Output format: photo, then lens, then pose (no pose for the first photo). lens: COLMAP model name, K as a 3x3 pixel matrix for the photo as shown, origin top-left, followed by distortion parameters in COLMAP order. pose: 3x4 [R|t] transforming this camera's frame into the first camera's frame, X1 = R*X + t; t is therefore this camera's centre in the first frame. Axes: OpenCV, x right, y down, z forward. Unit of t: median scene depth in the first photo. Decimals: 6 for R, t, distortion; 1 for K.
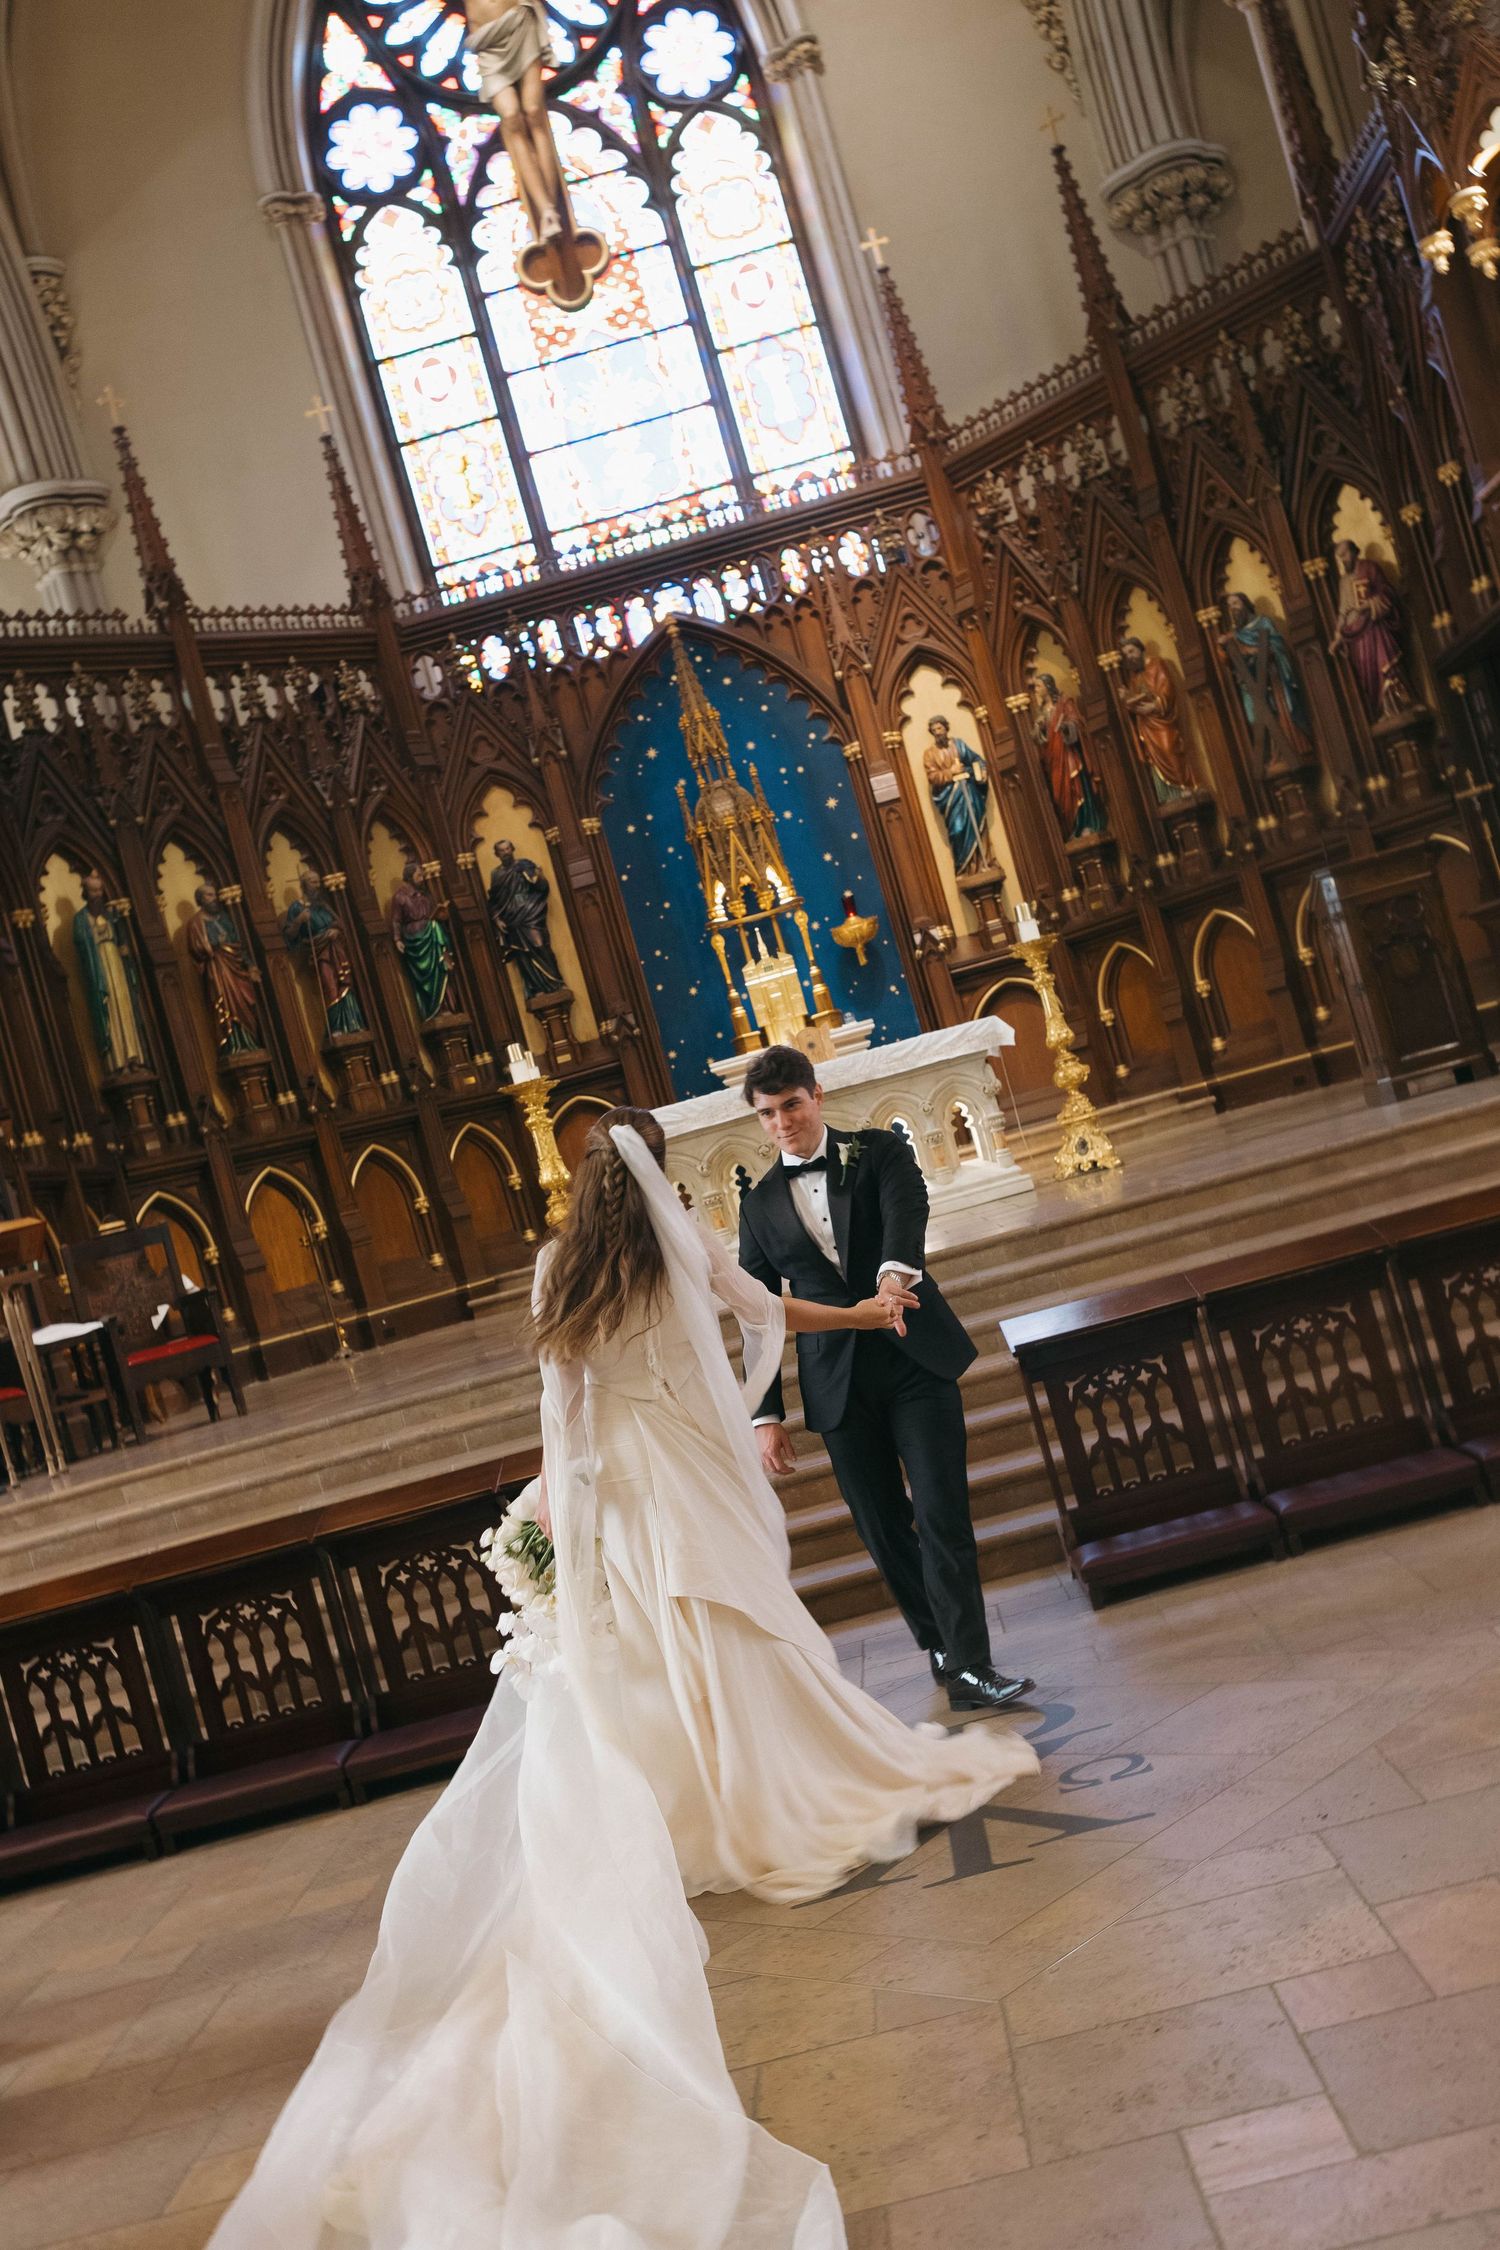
lens RADIAL K [[2274.2, 0, 740.1], [0, 2274.2, 1144.9], [0, 0, 1]] dist [-0.001031, 0.009525]
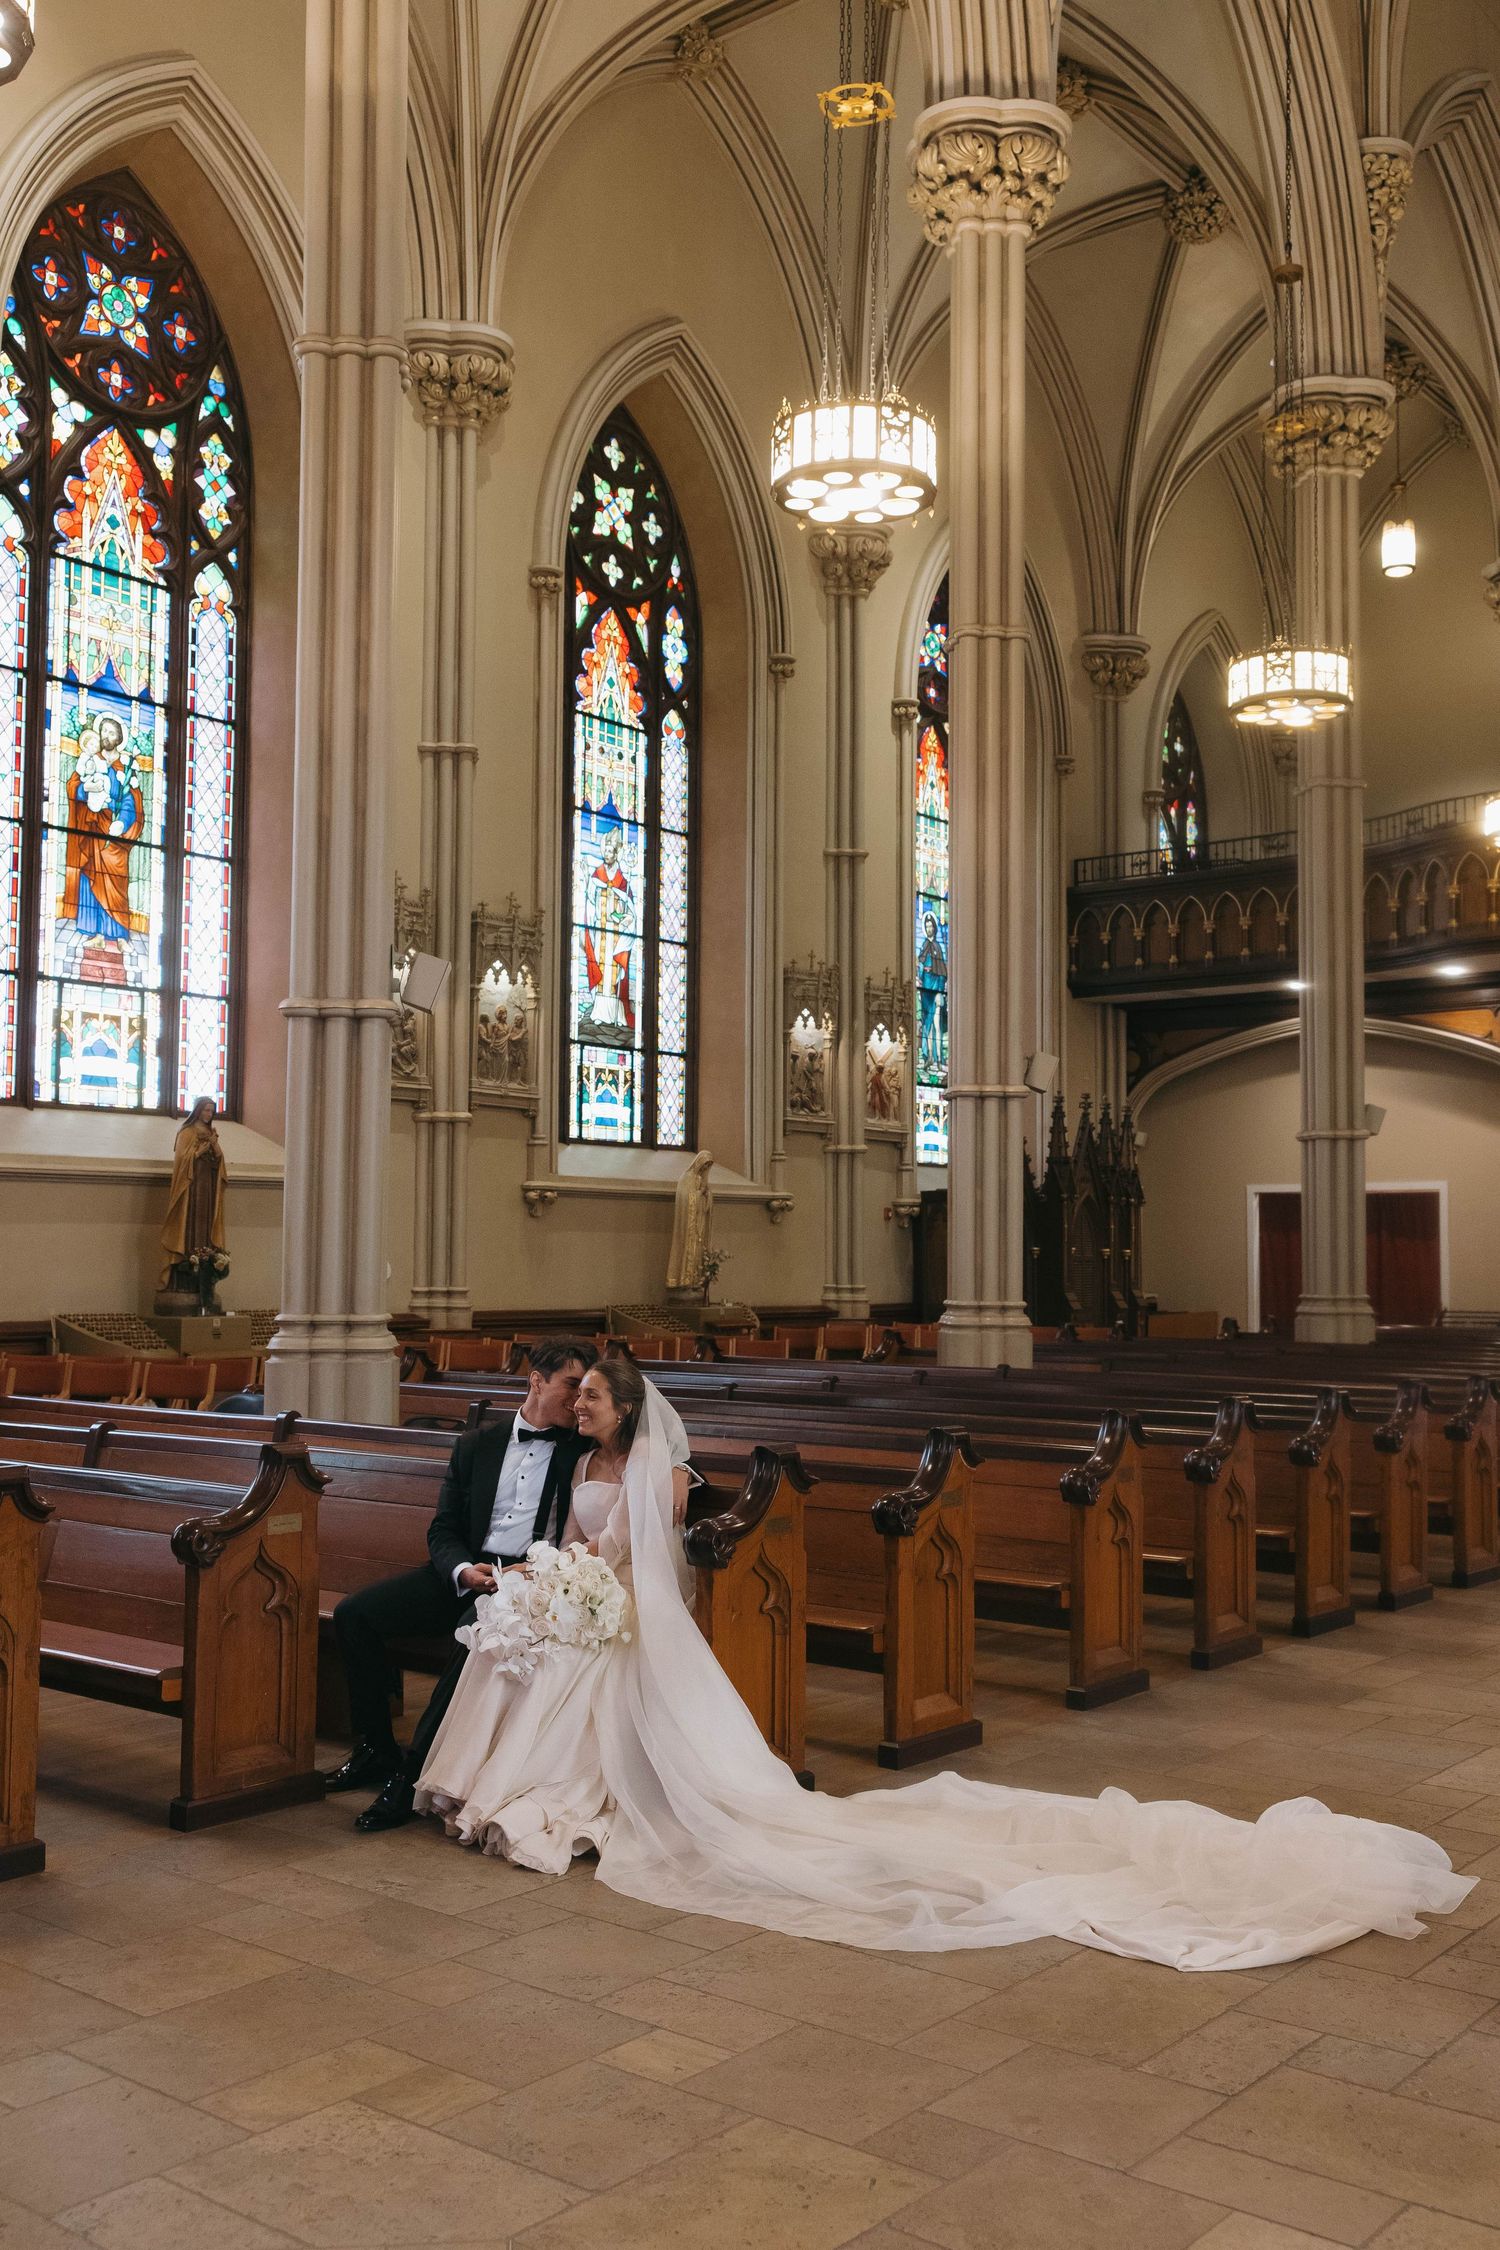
lens RADIAL K [[2079.5, 0, 788.5], [0, 2079.5, 1111.7], [0, 0, 1]] dist [0.019881, -0.003162]
pose [[-0.785289, 0.300583, 0.541269, -0.126357], [0.198573, 0.950334, -0.239653, 0.035075], [-0.586421, -0.080715, -0.805975, 0.359386]]
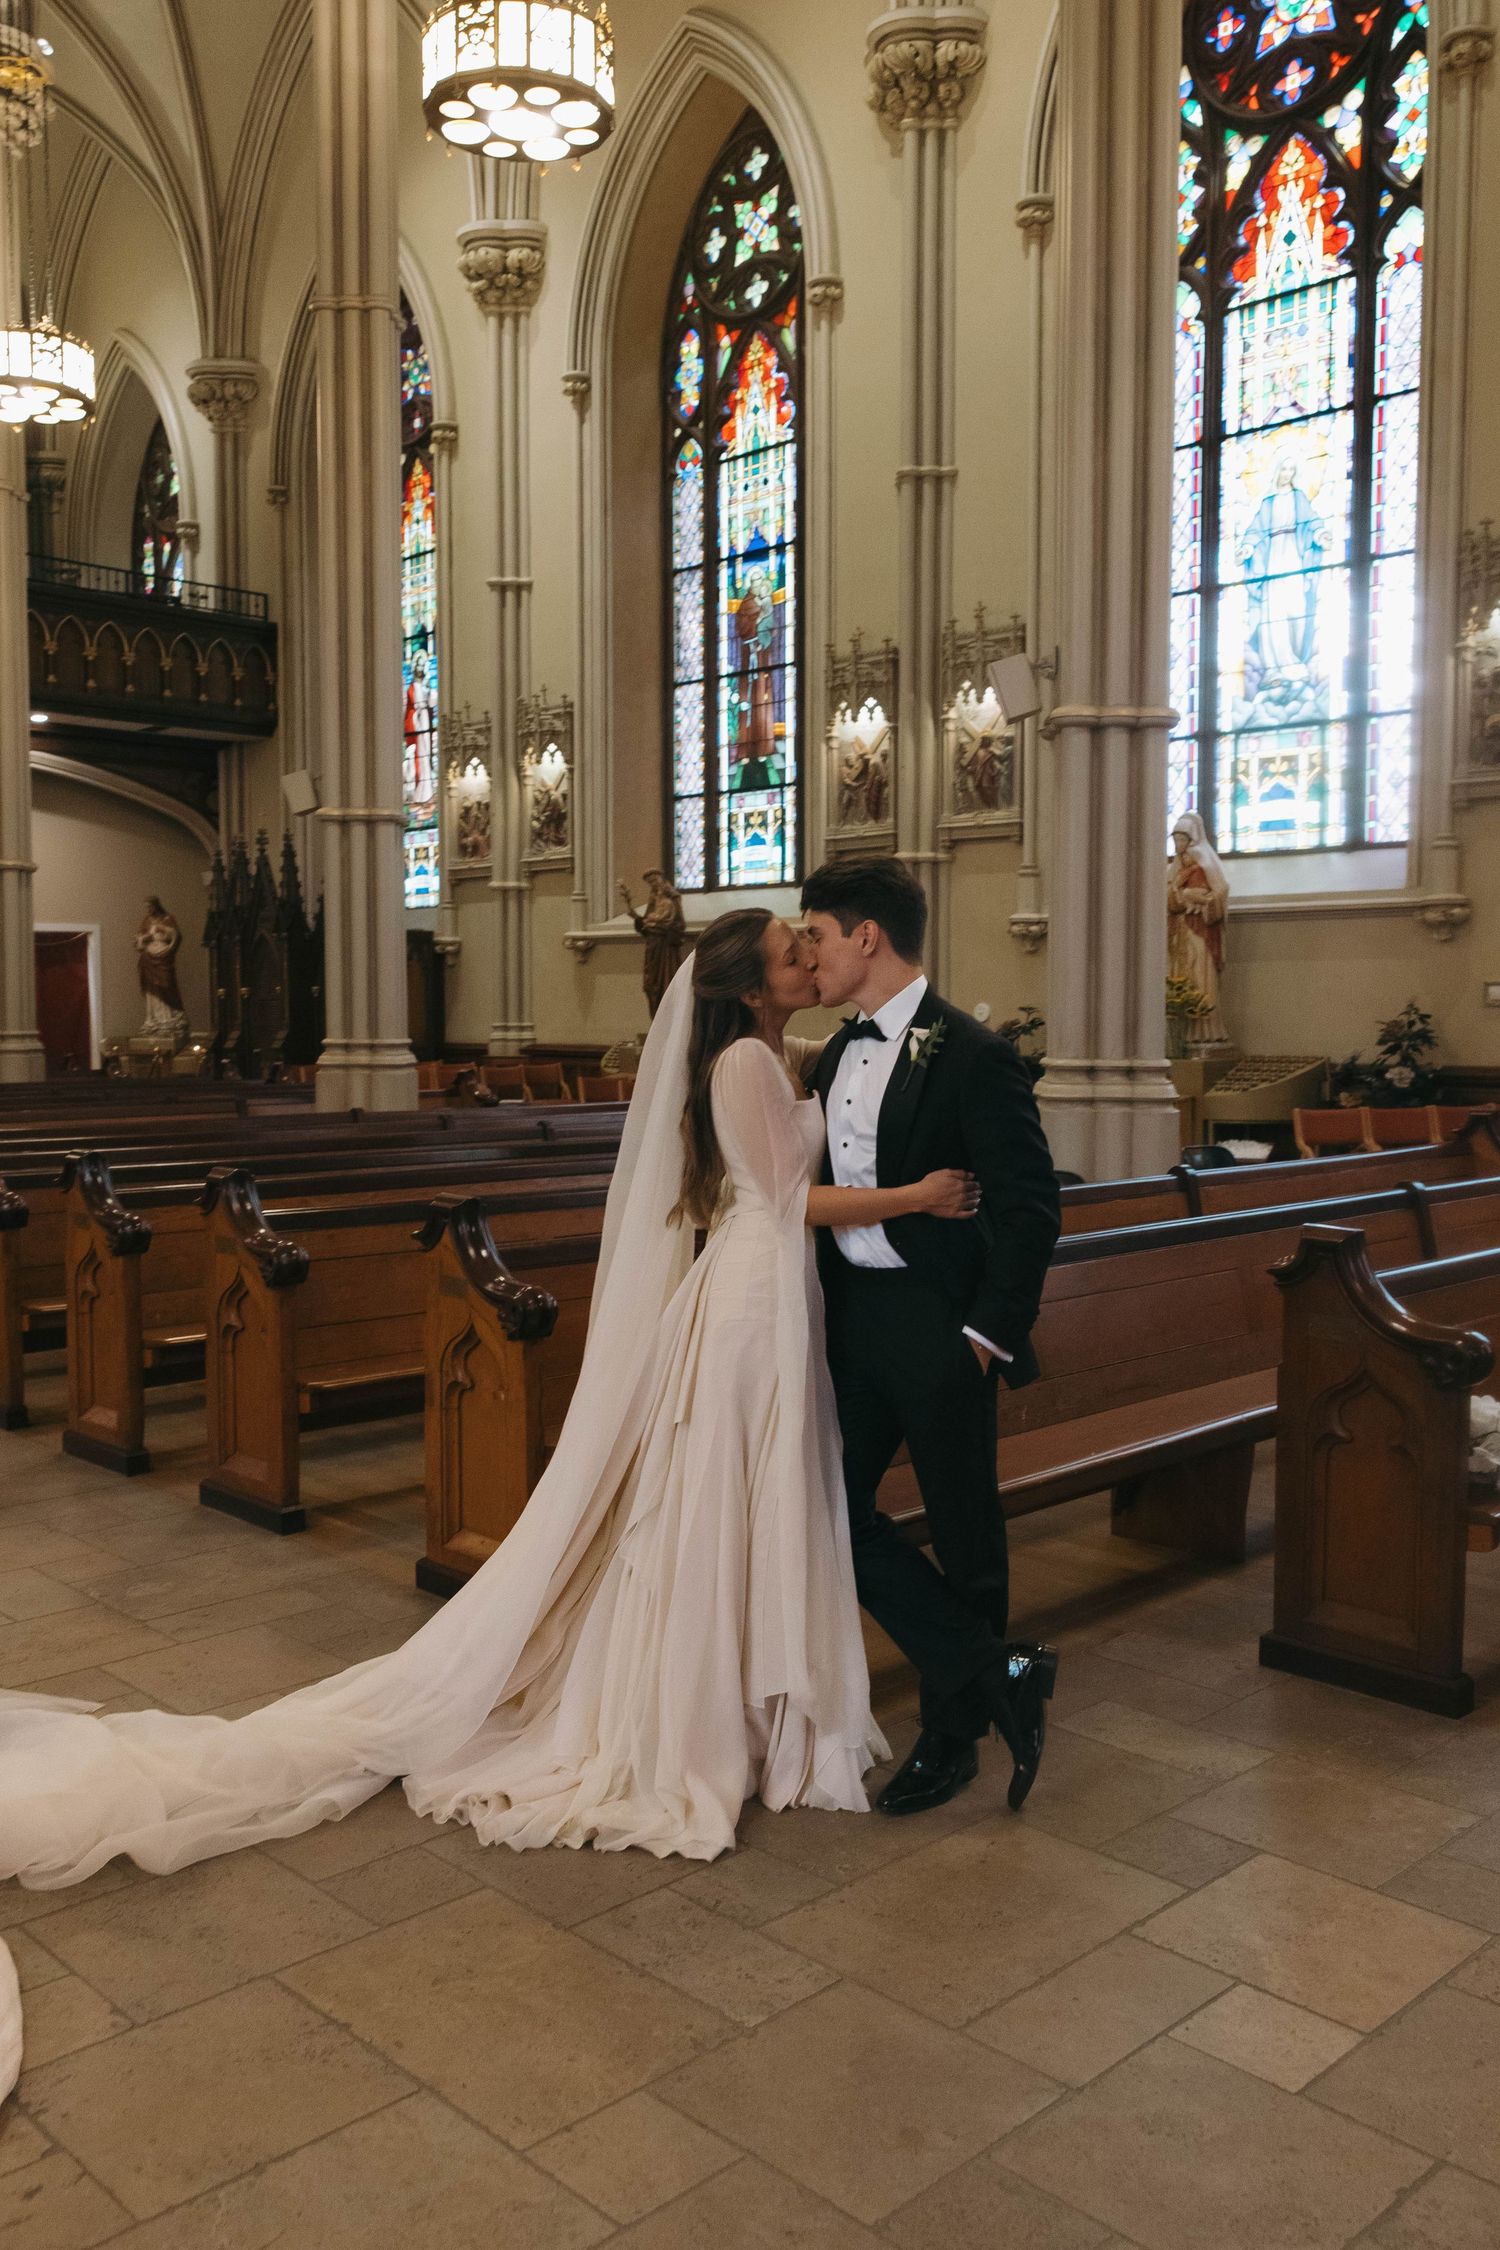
lens RADIAL K [[1873.2, 0, 716.5], [0, 1873.2, 1128.1], [0, 0, 1]] dist [0.003462, 0.004766]
pose [[-0.663609, 0.312785, -0.679550, 0.082350], [0.199262, 0.949482, 0.242442, -0.021490], [0.721053, 0.025478, -0.692412, 0.248735]]
